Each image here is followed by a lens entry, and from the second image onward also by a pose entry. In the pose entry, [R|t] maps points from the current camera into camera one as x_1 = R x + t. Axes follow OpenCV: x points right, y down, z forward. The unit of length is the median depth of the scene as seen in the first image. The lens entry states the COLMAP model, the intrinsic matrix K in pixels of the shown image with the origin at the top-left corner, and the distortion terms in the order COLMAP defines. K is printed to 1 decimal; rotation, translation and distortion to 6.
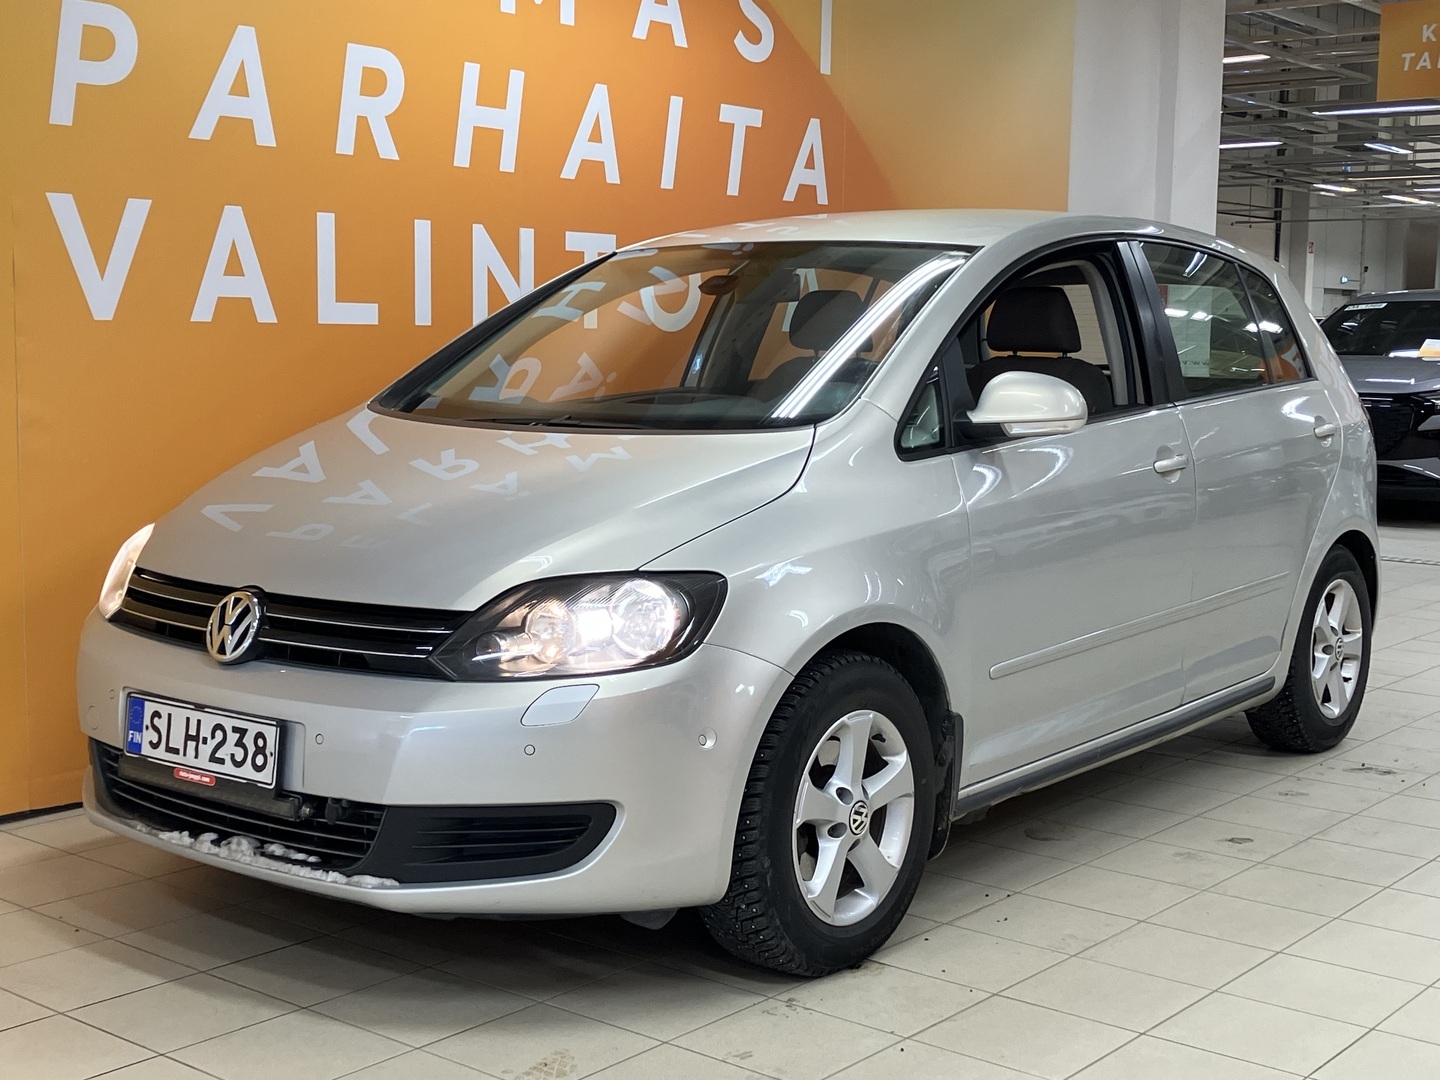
lens RADIAL K [[1976.9, 0, 730.2], [0, 1976.9, 545.9], [0, 0, 1]] dist [0.081143, 0.000000]
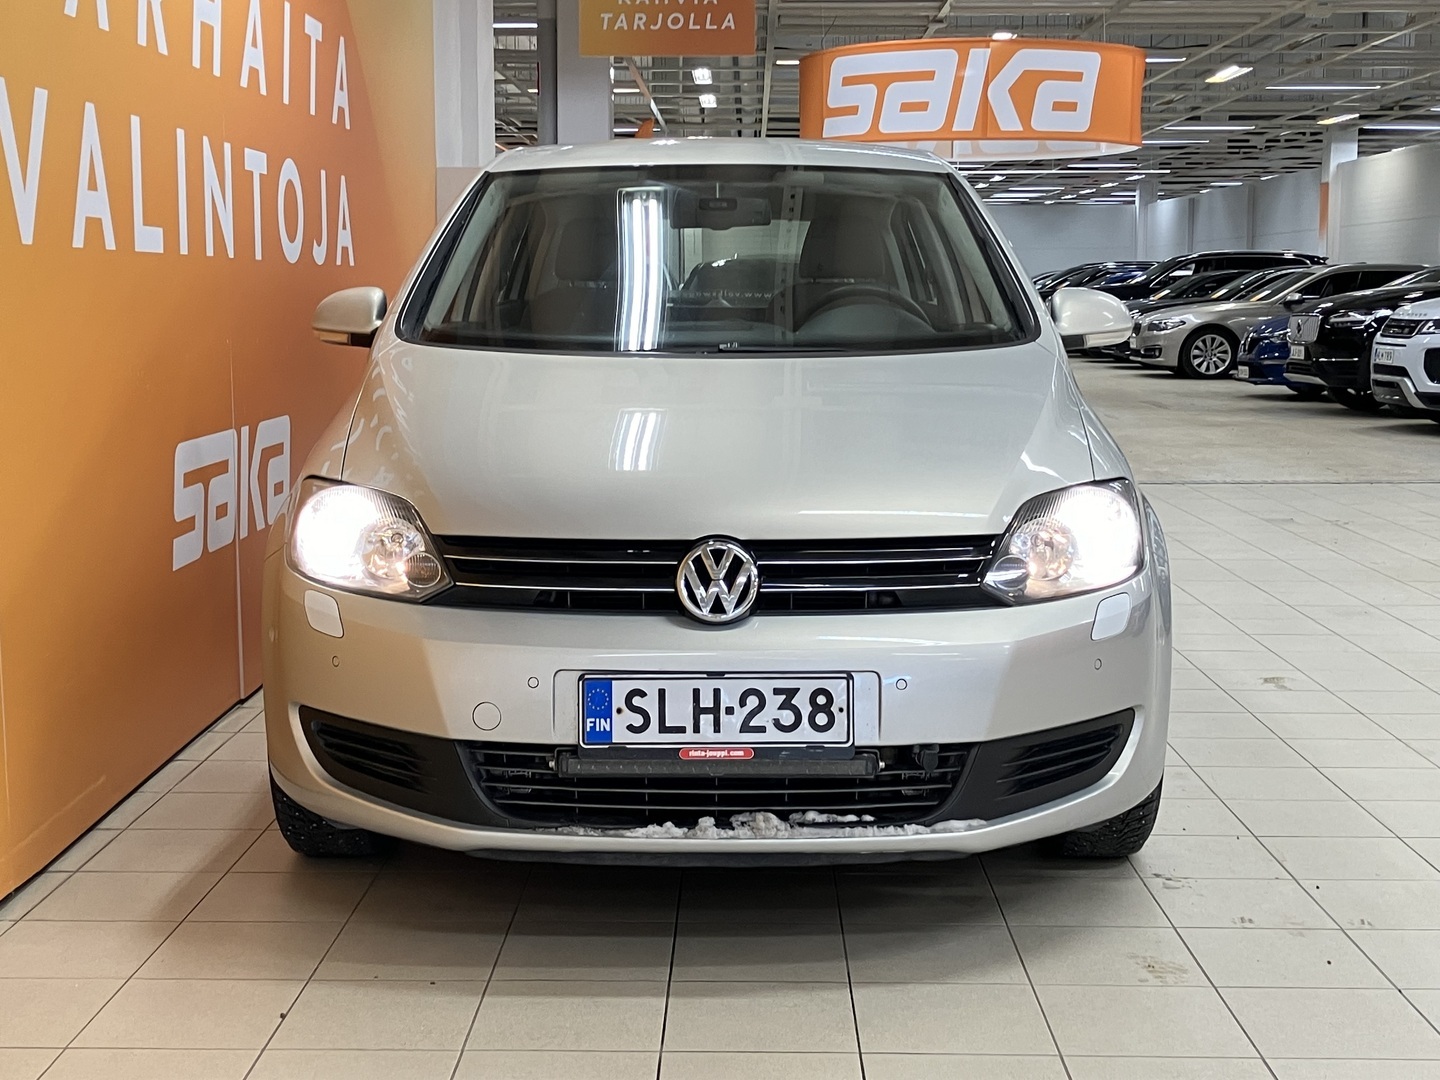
lens RADIAL K [[1976.9, 0, 728.3], [0, 1976.9, 526.8], [0, 0, 1]] dist [0.081143, 0.000000]
pose [[0.781518, -0.089277, 0.617462, -0.793295], [0.080976, 0.995852, 0.041497, -0.020024], [-0.618605, 0.017569, 0.785505, 0.304820]]
